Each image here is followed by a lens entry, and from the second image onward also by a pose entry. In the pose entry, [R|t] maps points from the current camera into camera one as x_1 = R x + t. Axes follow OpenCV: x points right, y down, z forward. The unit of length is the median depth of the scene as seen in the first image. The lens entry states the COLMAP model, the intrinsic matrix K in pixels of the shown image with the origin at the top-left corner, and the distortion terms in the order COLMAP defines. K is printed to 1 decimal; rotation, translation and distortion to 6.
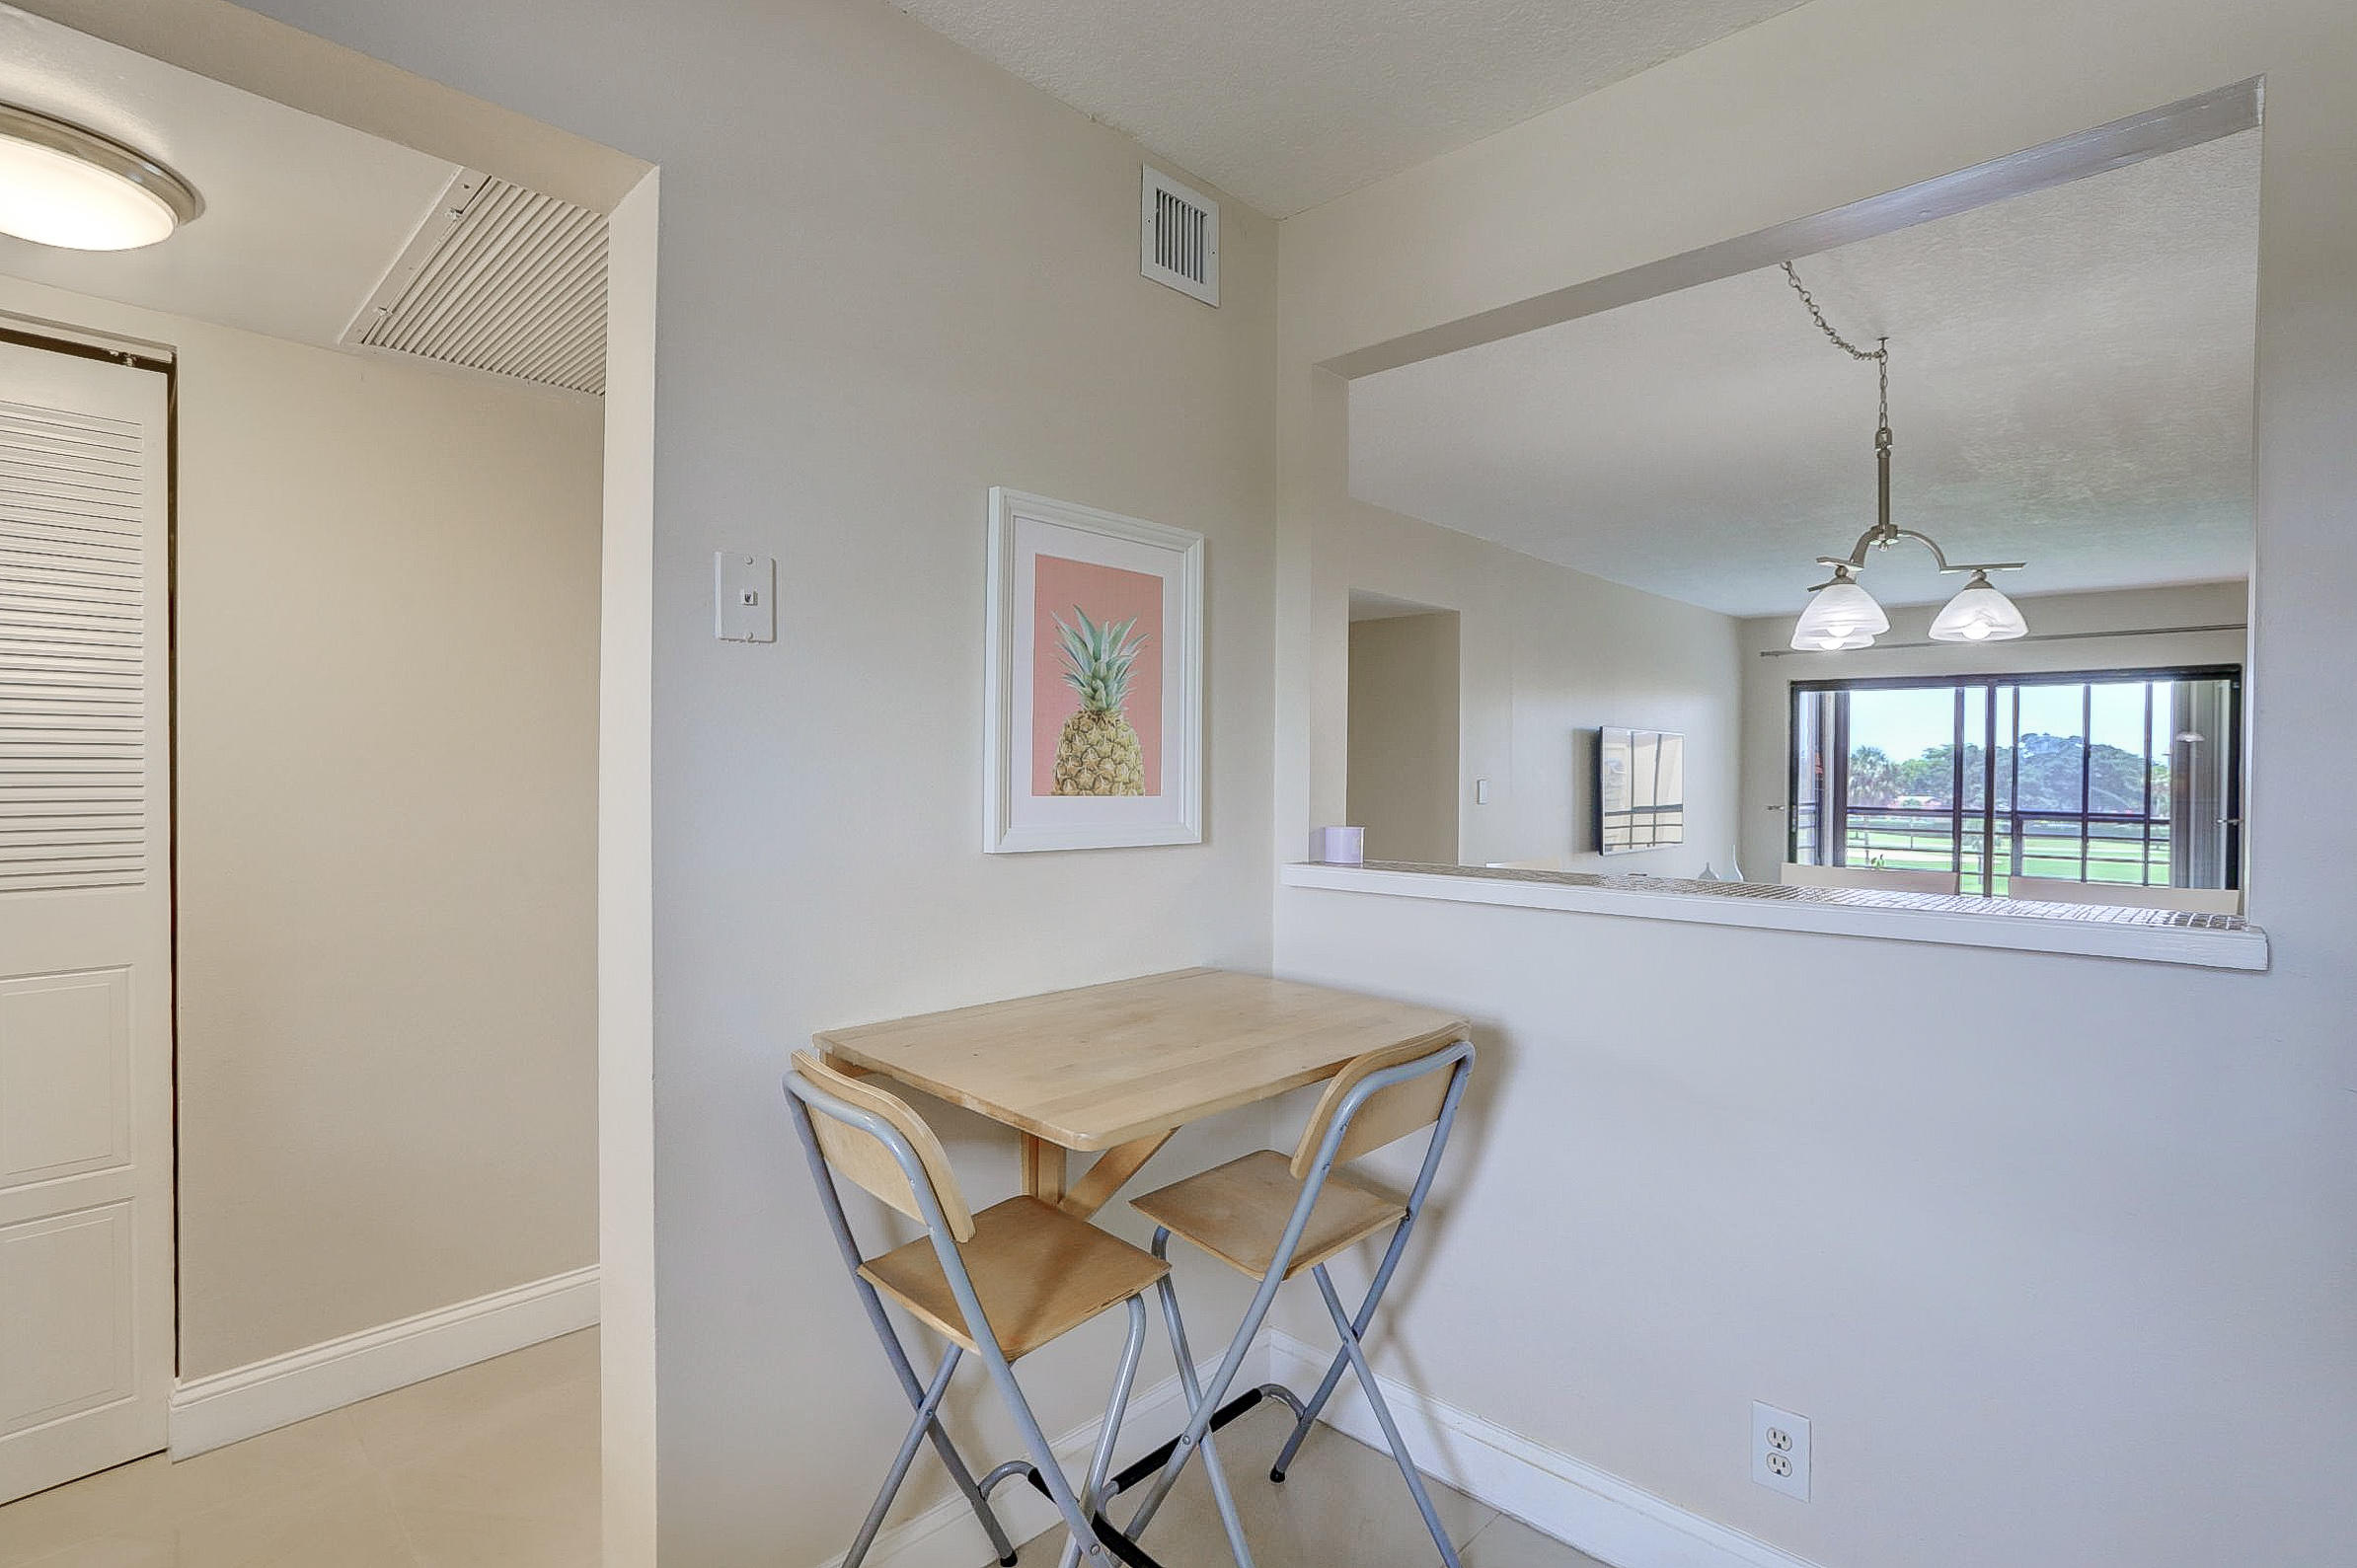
lens RADIAL K [[1121.1, 0, 1190.7], [0, 1121.1, 784.5], [0, 0, 1]] dist [-0.000423, 0.000003]
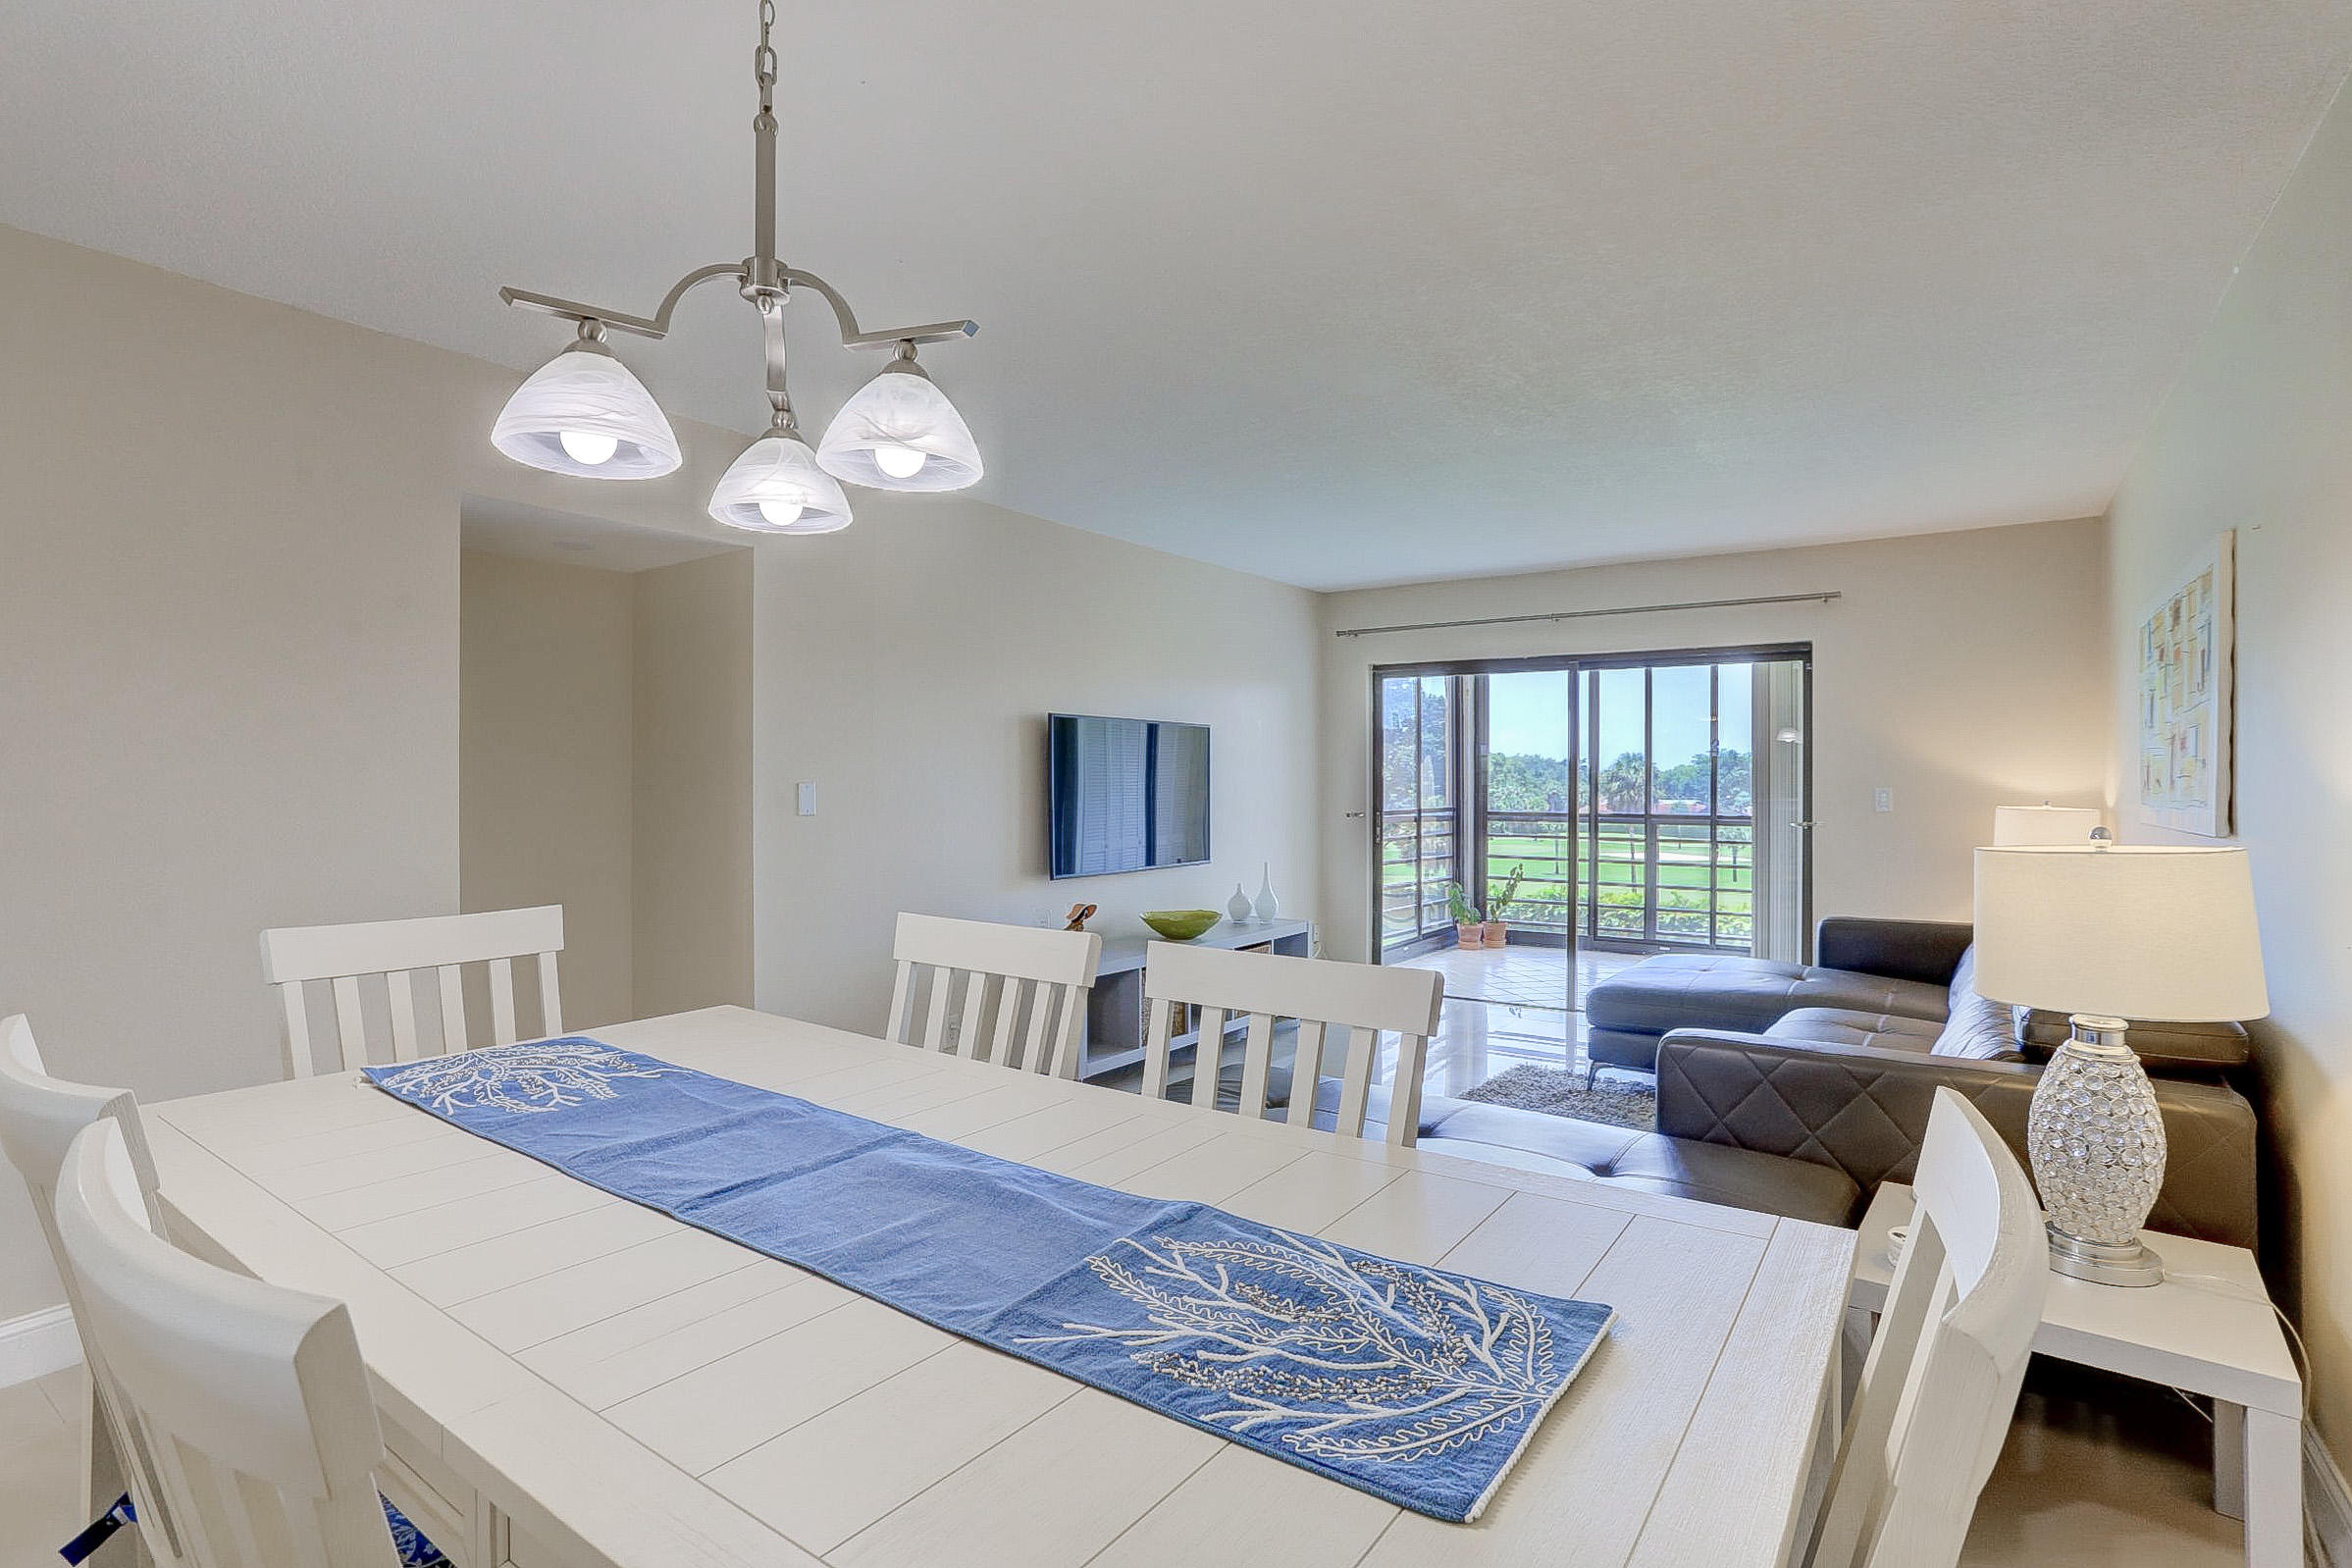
lens RADIAL K [[1118.8, 0, 1167.4], [0, 1118.8, 781.0], [0, 0, 1]] dist [-0.000423, 0.000003]
pose [[0.990784, -0.005793, 0.135329, 0.245136], [0.007303, 0.999916, -0.010664, 0.003824], [-0.135256, 0.011554, 0.990743, 0.160644]]
